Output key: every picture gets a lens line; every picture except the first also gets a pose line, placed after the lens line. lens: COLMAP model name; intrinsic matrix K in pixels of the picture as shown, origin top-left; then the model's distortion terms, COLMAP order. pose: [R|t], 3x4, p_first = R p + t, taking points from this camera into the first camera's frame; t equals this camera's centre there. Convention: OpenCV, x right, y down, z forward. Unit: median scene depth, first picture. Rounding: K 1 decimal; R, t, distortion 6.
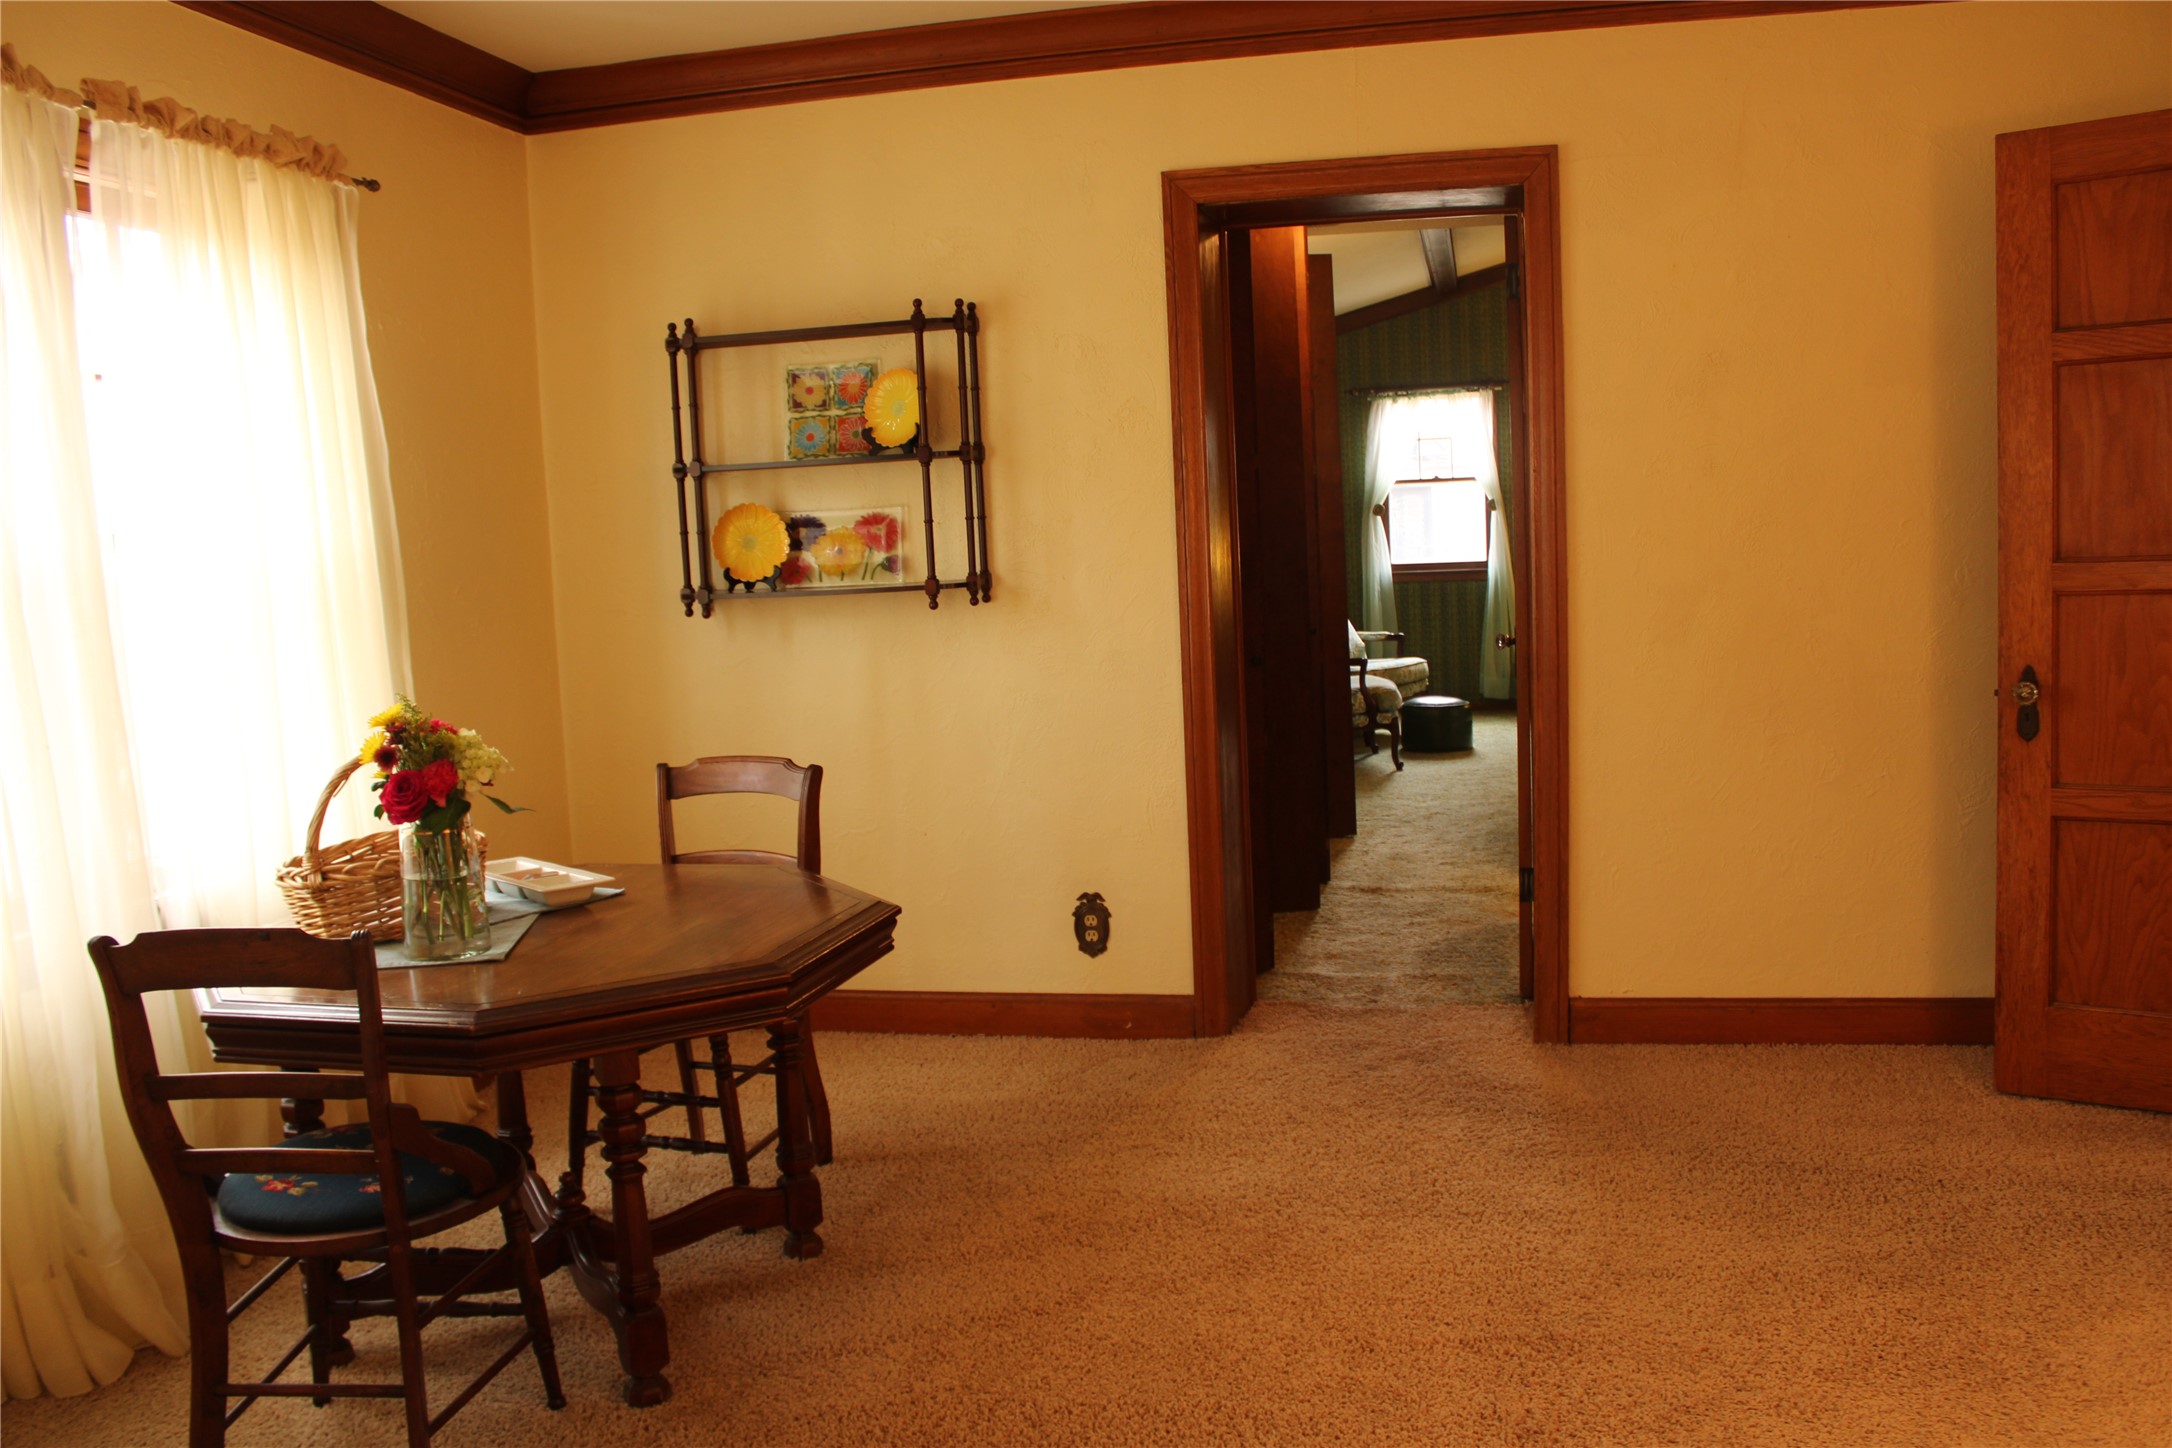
lens RADIAL K [[1802.2, 0, 1076.5], [0, 1802.2, 707.1], [0, 0, 1]] dist [-0.154755, 0.133213]
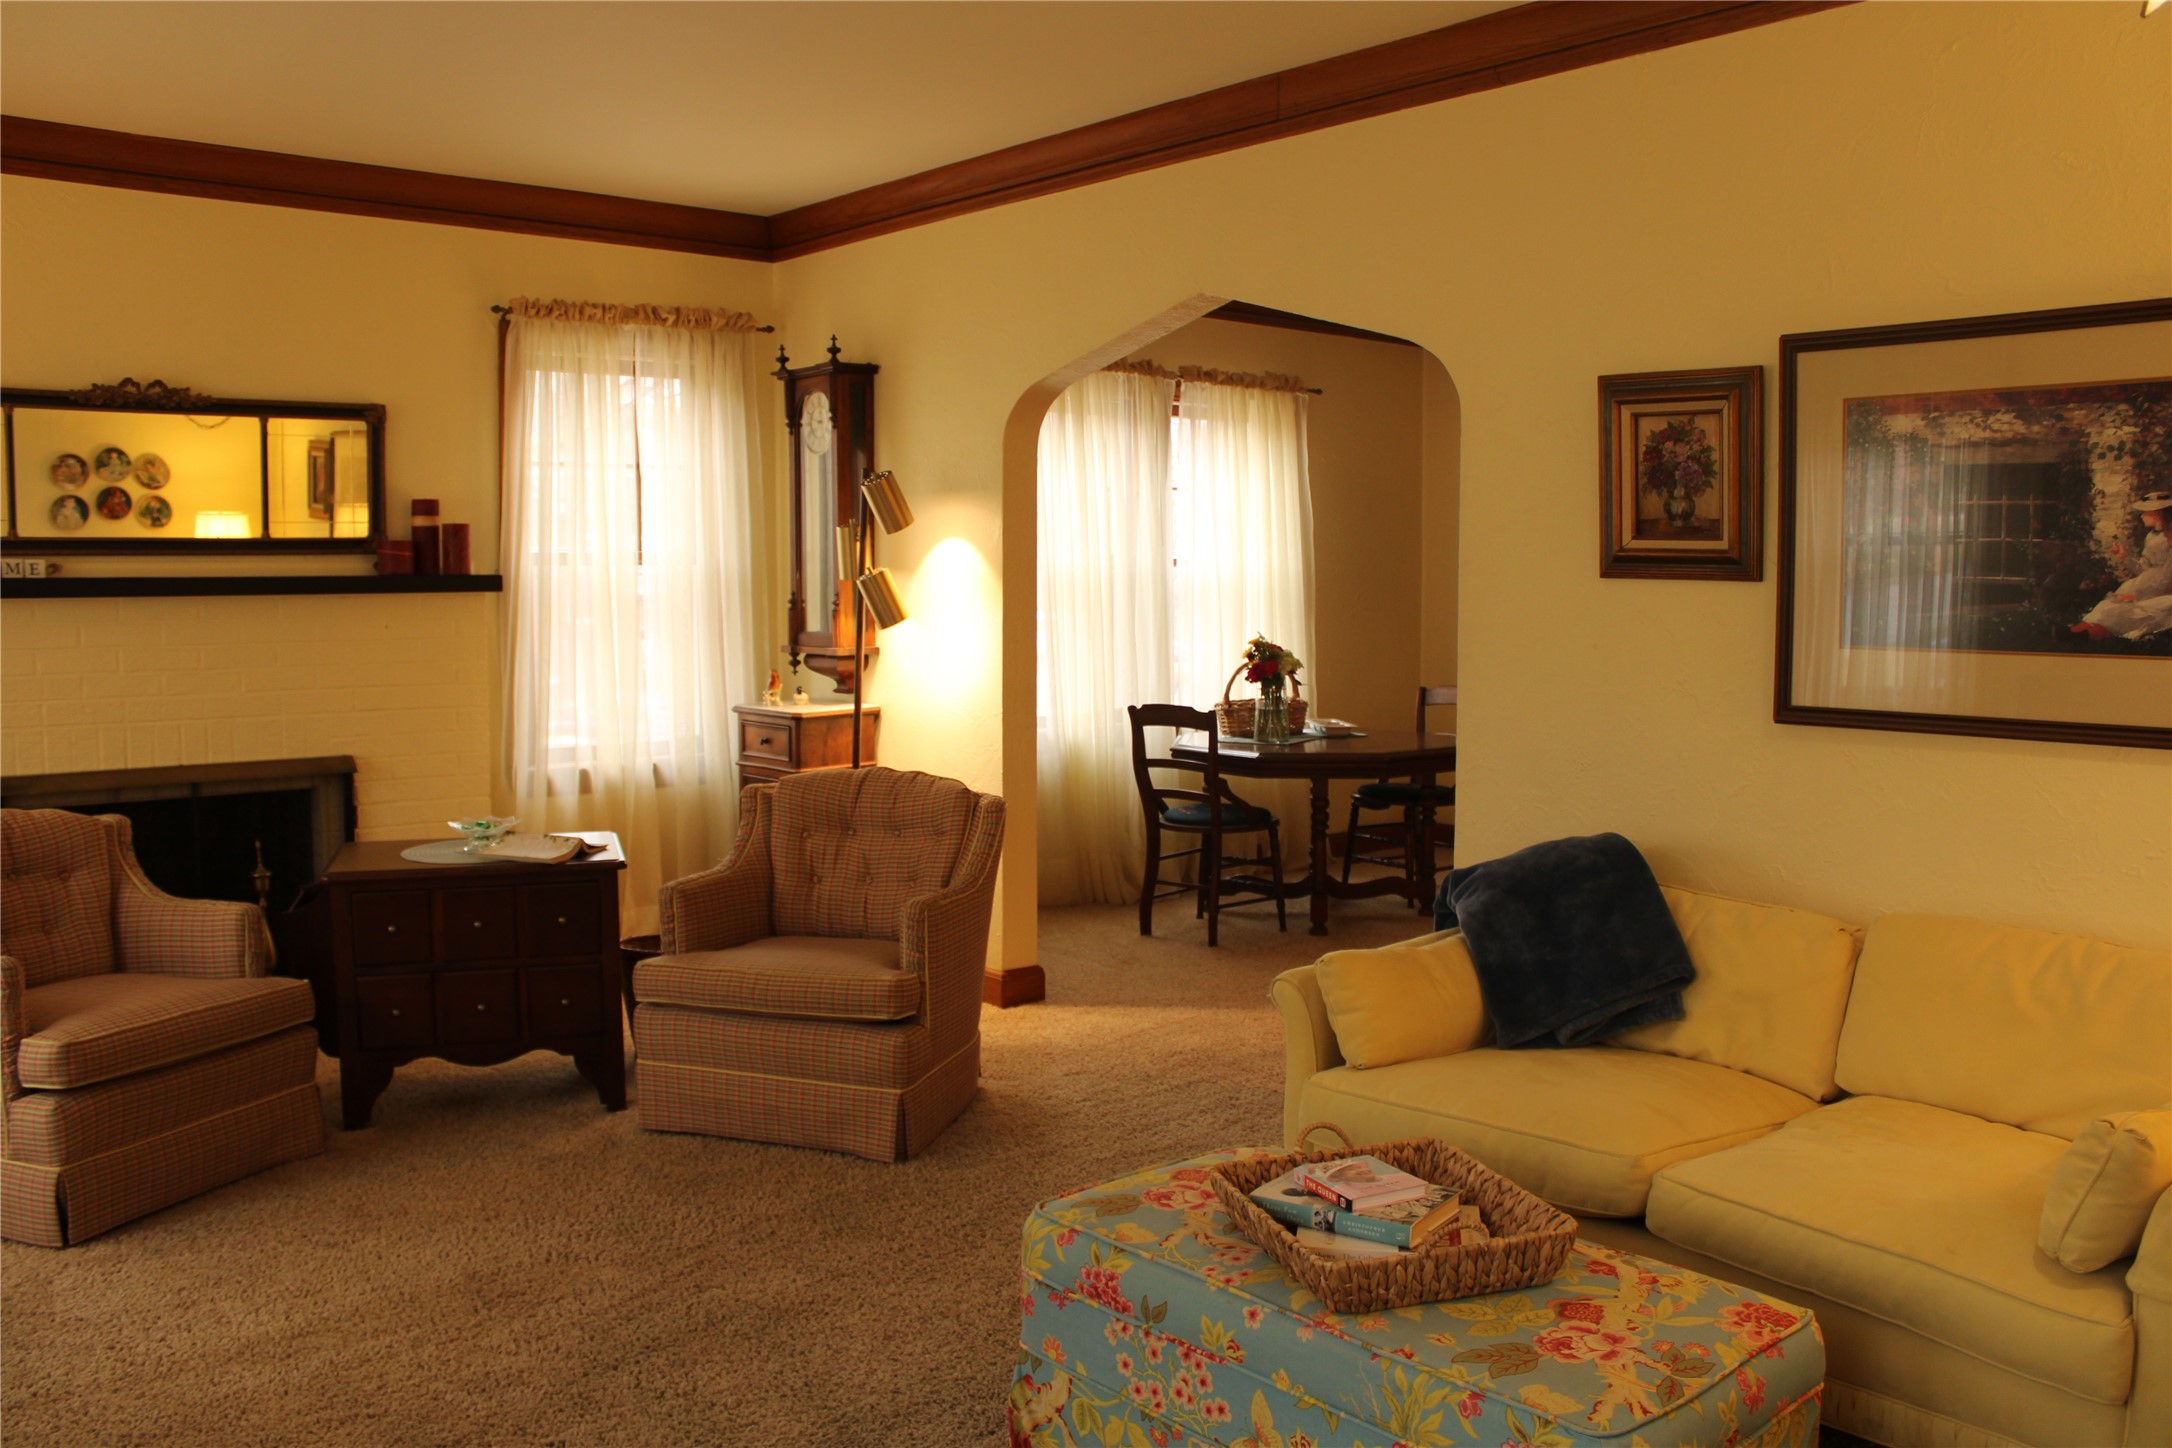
lens RADIAL K [[1802.2, 0, 1089.0], [0, 1802.2, 715.7], [0, 0, 1]] dist [-0.154755, 0.133213]
pose [[0.799361, 0.091691, -0.593814, 0.704739], [-0.097715, 0.994969, 0.022094, 0.058295], [0.592852, 0.040363, 0.804299, -0.875180]]
